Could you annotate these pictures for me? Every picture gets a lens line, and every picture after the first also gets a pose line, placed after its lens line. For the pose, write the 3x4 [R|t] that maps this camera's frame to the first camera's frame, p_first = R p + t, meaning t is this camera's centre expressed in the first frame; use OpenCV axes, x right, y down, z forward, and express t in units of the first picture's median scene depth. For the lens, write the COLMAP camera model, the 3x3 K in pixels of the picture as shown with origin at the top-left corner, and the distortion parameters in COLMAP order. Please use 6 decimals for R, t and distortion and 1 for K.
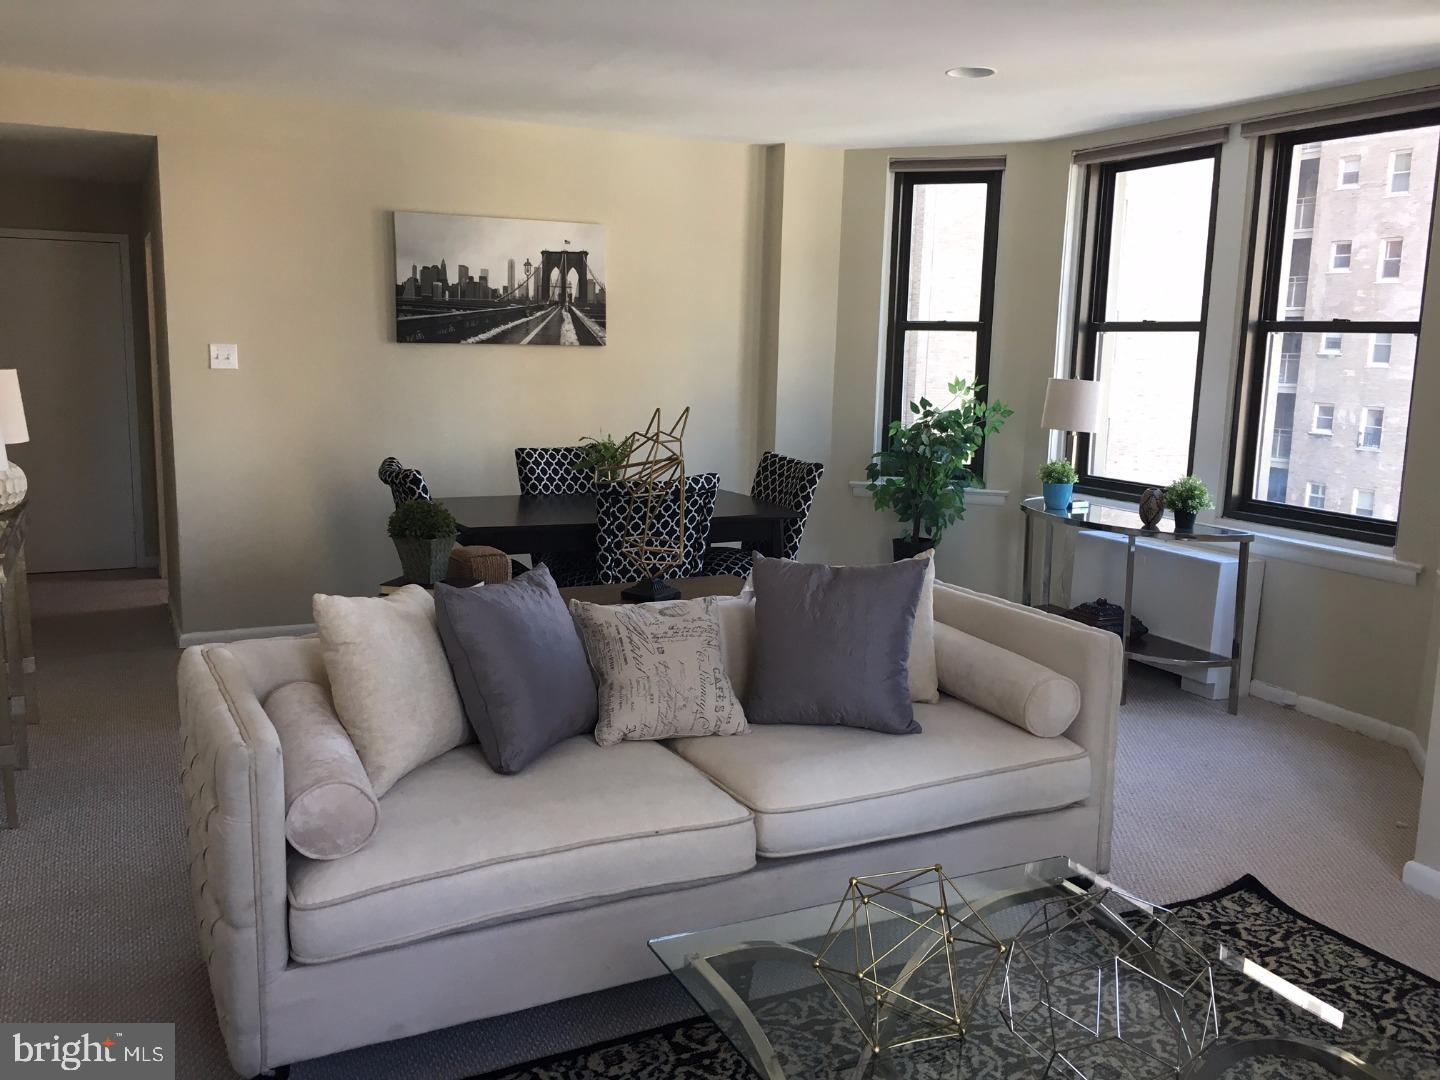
lens RADIAL K [[1211.1, 0, 718.2], [0, 1211.1, 536.2], [0, 0, 1]] dist [0.026269, -0.017145]
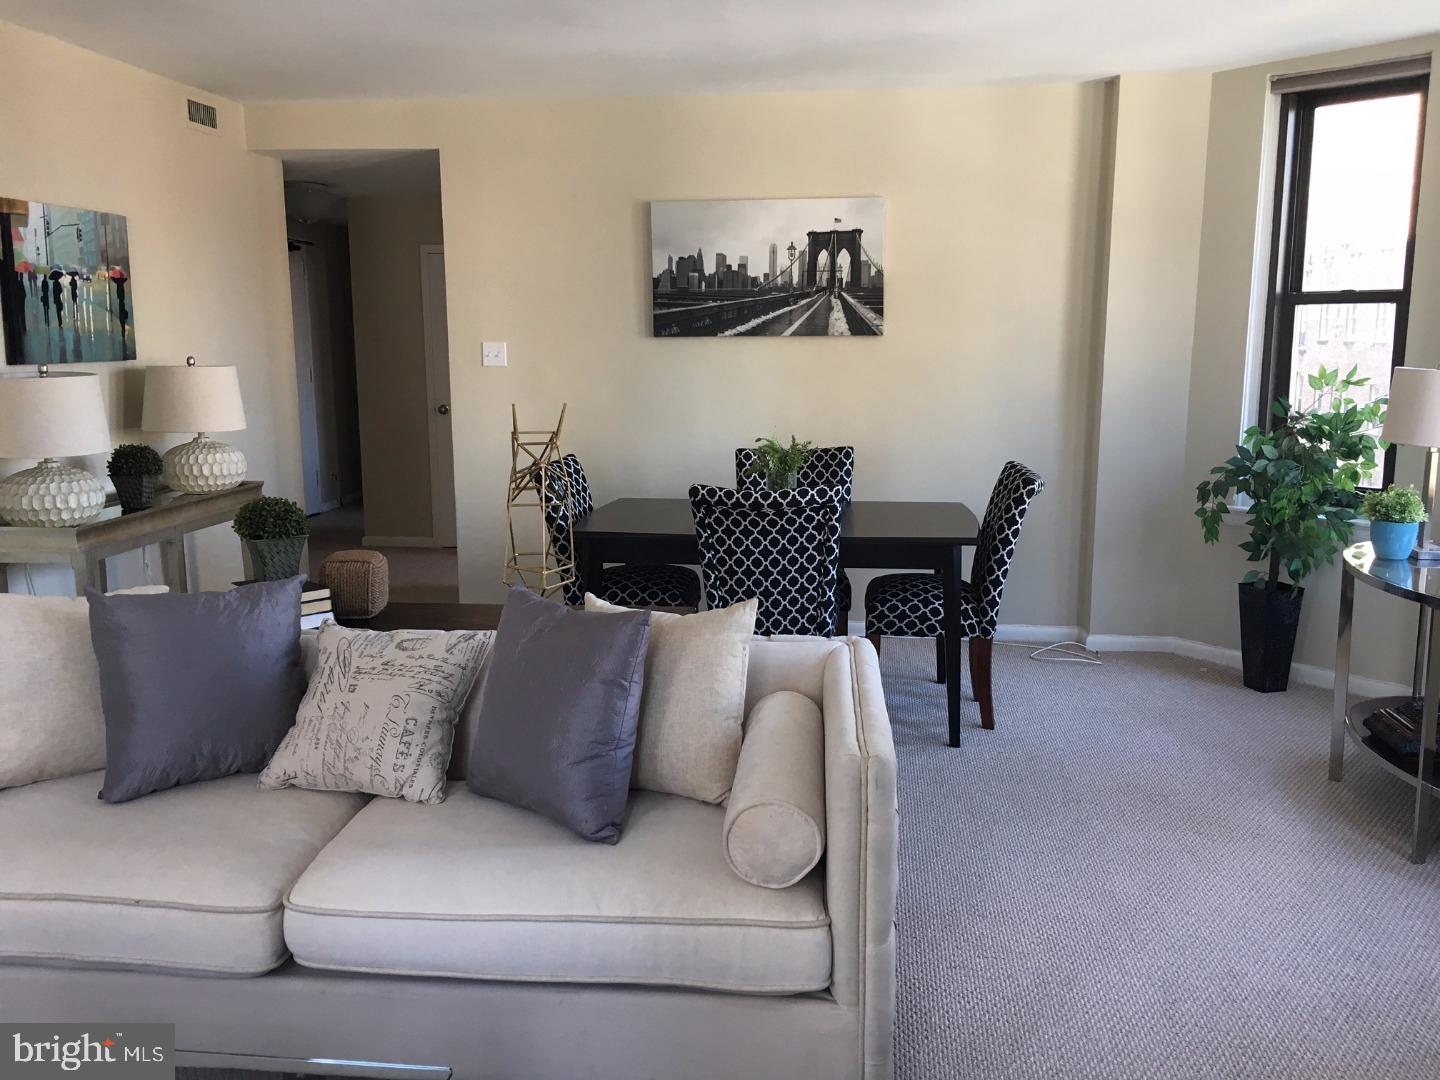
lens RADIAL K [[1211.1, 0, 716.3], [0, 1211.1, 547.0], [0, 0, 1]] dist [0.026269, -0.017145]
pose [[0.845413, 0.069680, -0.529549, 0.294054], [-0.064245, 0.997522, 0.028692, -0.021970], [0.530236, 0.009765, 0.847794, 0.197071]]
